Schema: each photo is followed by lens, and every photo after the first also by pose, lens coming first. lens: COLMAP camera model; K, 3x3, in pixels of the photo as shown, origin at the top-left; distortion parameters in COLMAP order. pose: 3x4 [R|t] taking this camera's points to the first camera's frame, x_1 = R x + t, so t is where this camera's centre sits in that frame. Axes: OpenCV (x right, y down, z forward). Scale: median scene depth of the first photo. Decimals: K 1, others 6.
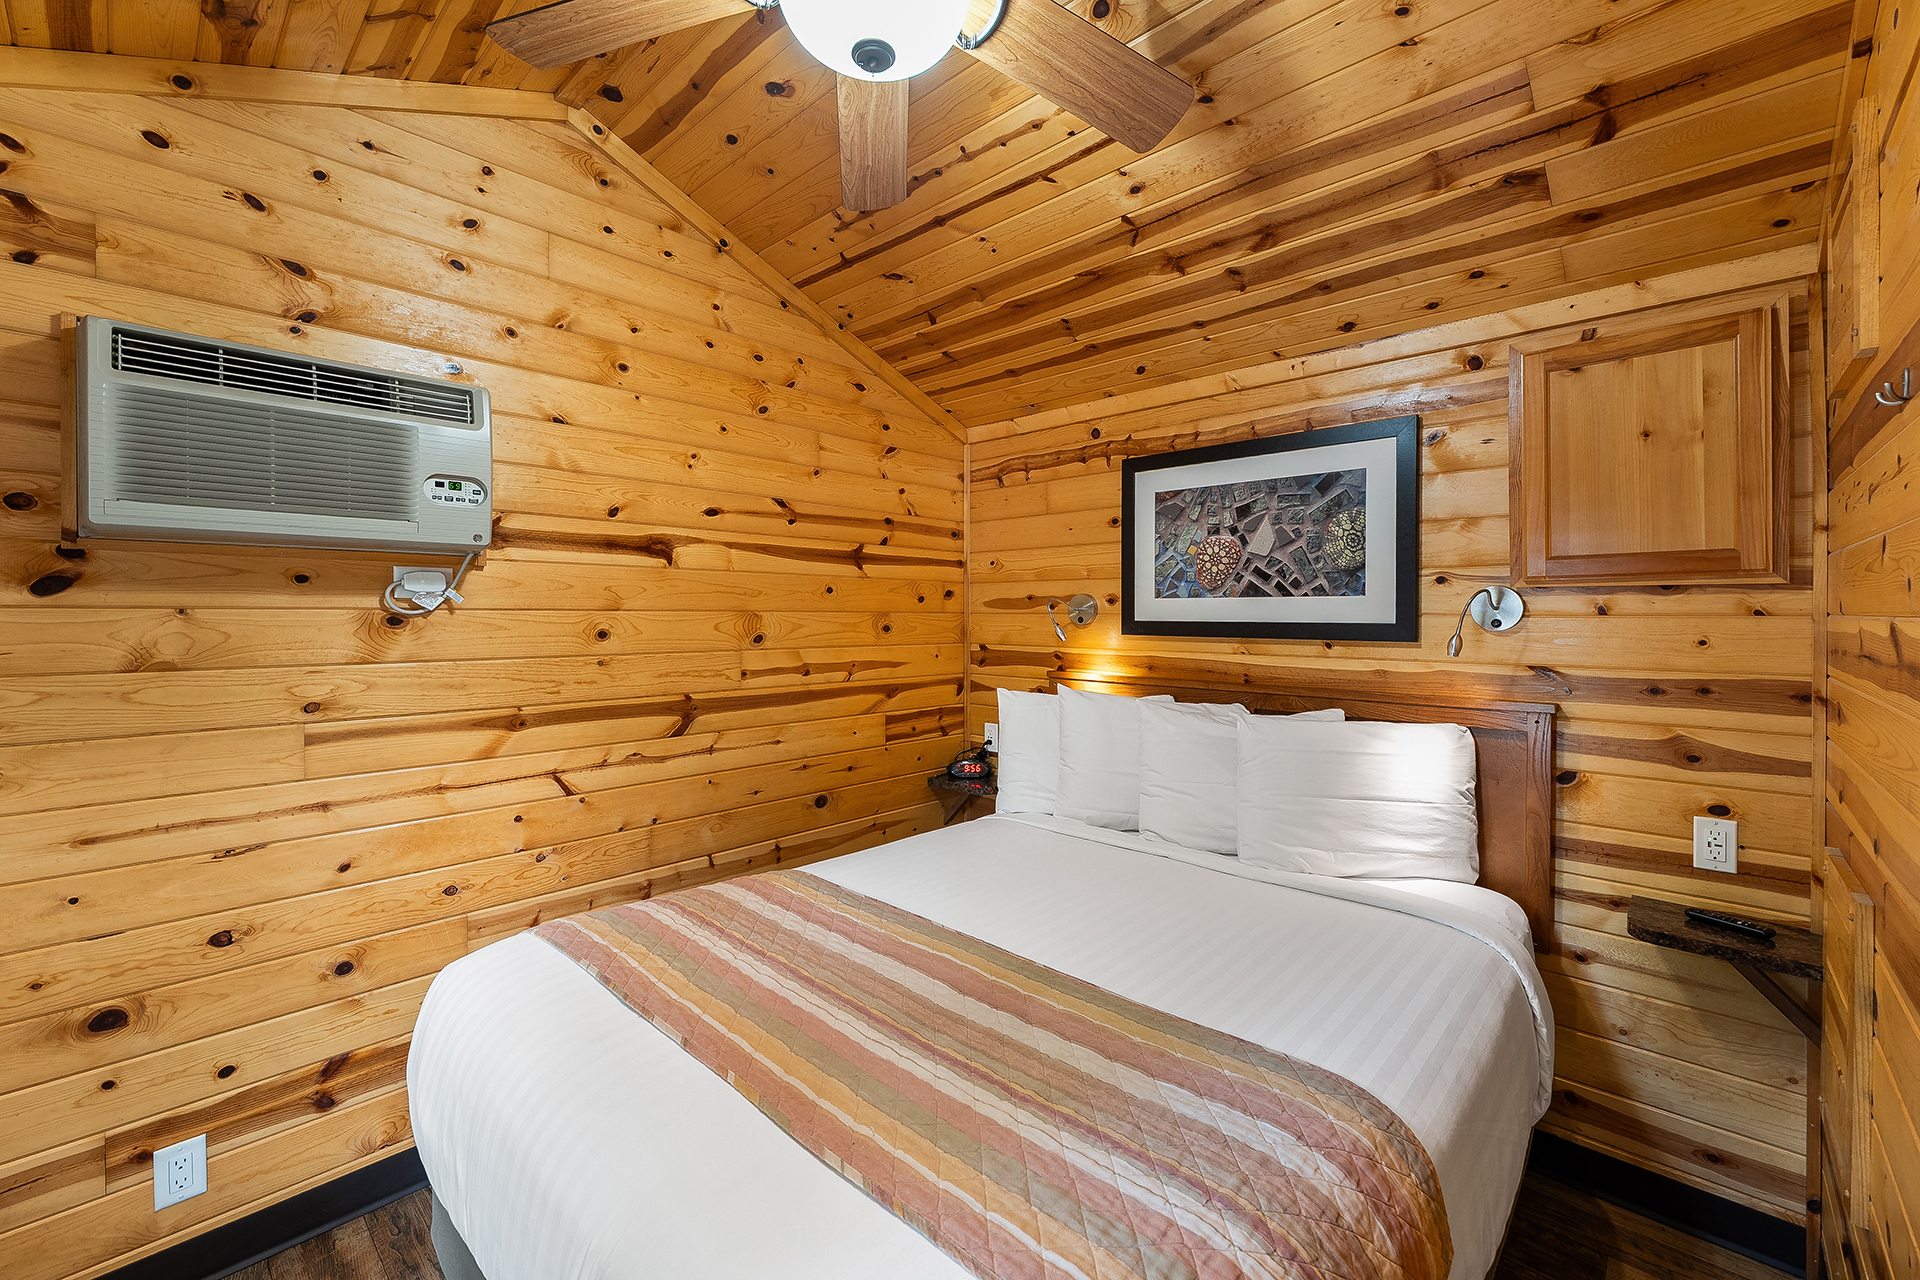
lens RADIAL K [[786.9, 0, 968.2], [0, 786.9, 619.7], [0, 0, 1]] dist [-0.001650, -0.000678]
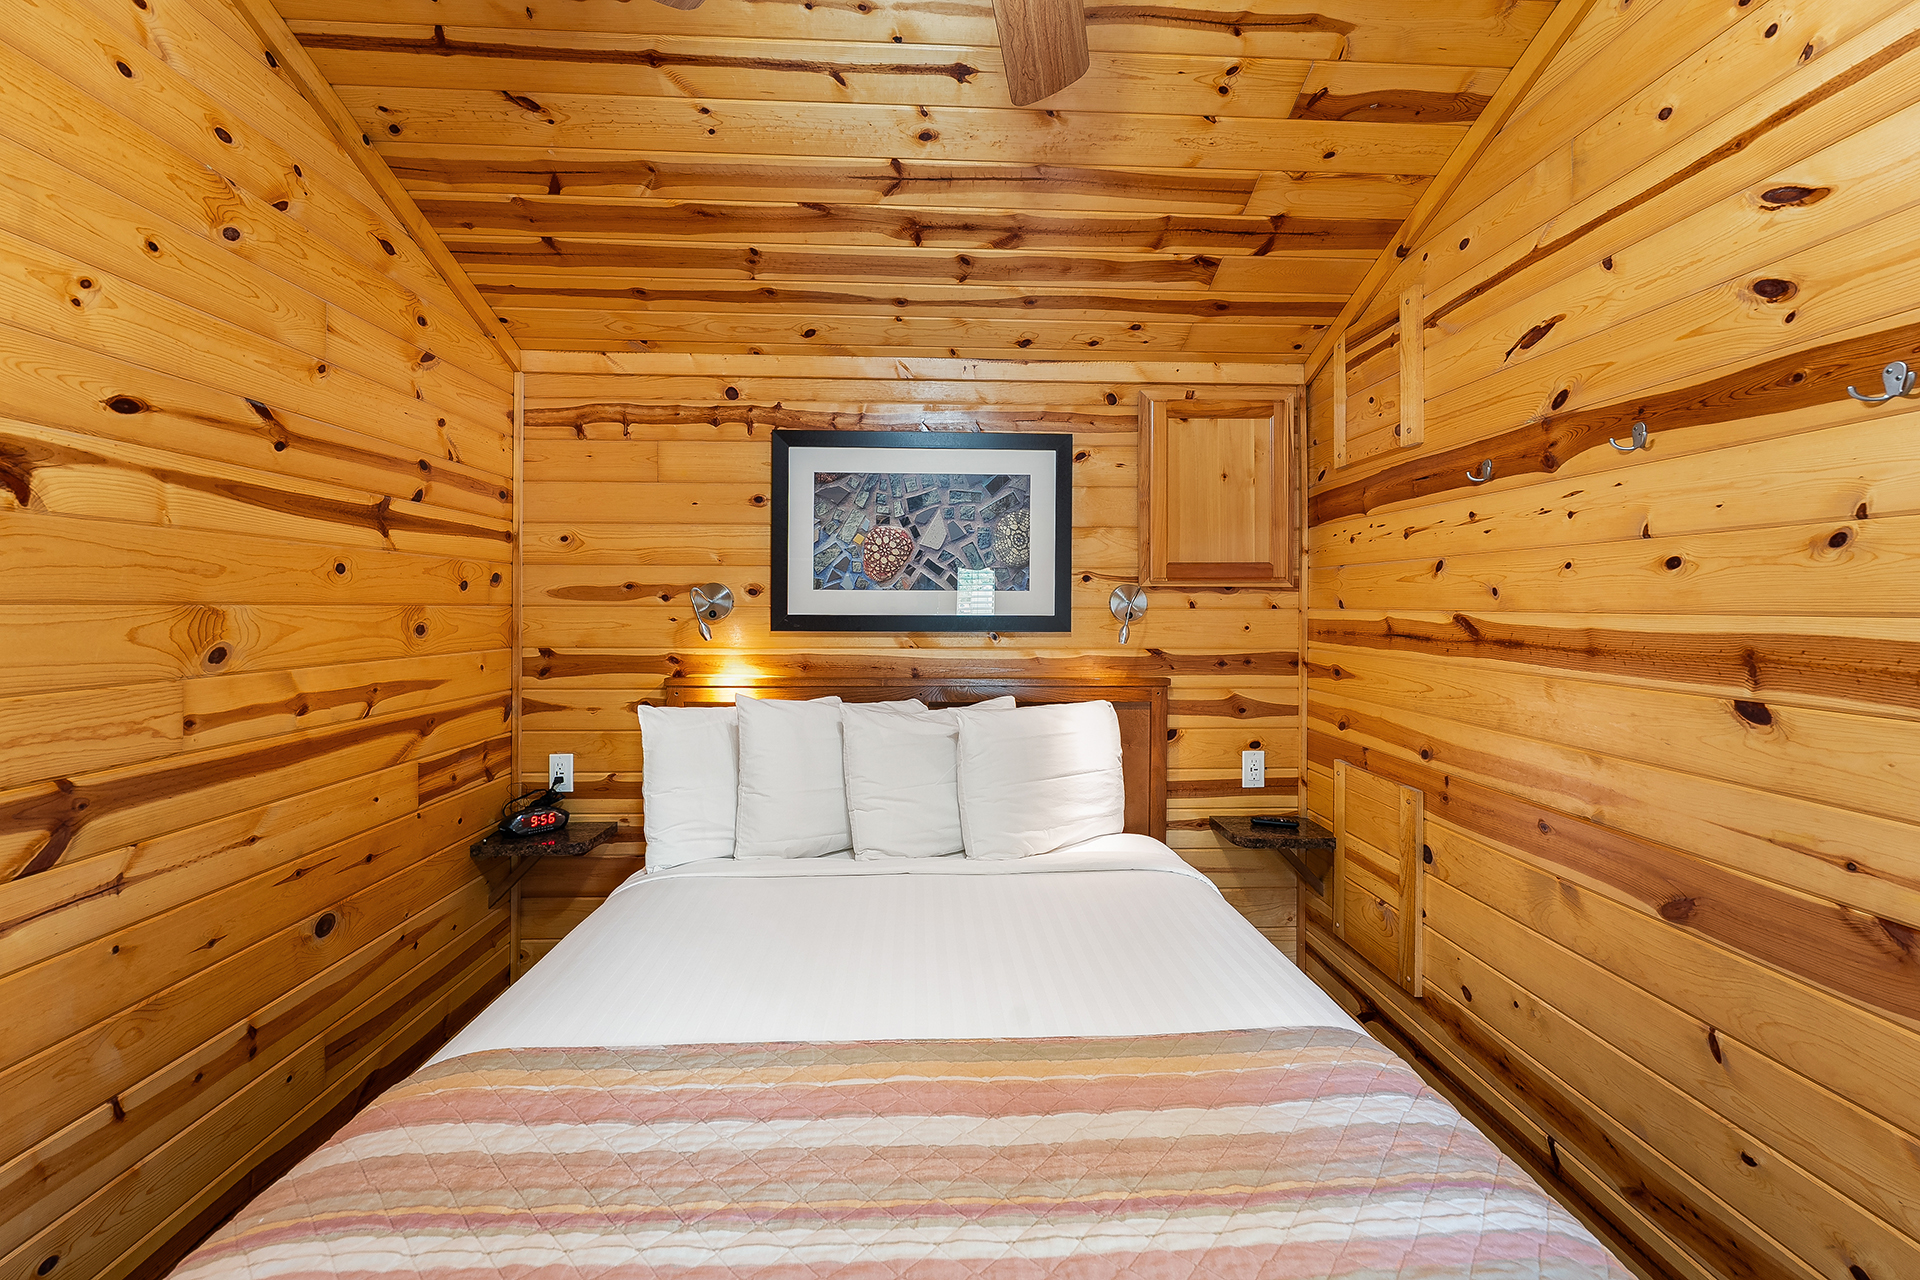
lens RADIAL K [[786.9, 0, 964.7], [0, 786.9, 602.7], [0, 0, 1]] dist [-0.001650, -0.000678]
pose [[0.693863, 0.002141, 0.720104, -0.297639], [0.003993, 0.999969, -0.006820, -0.005716], [-0.720096, 0.007607, 0.693833, 0.258382]]
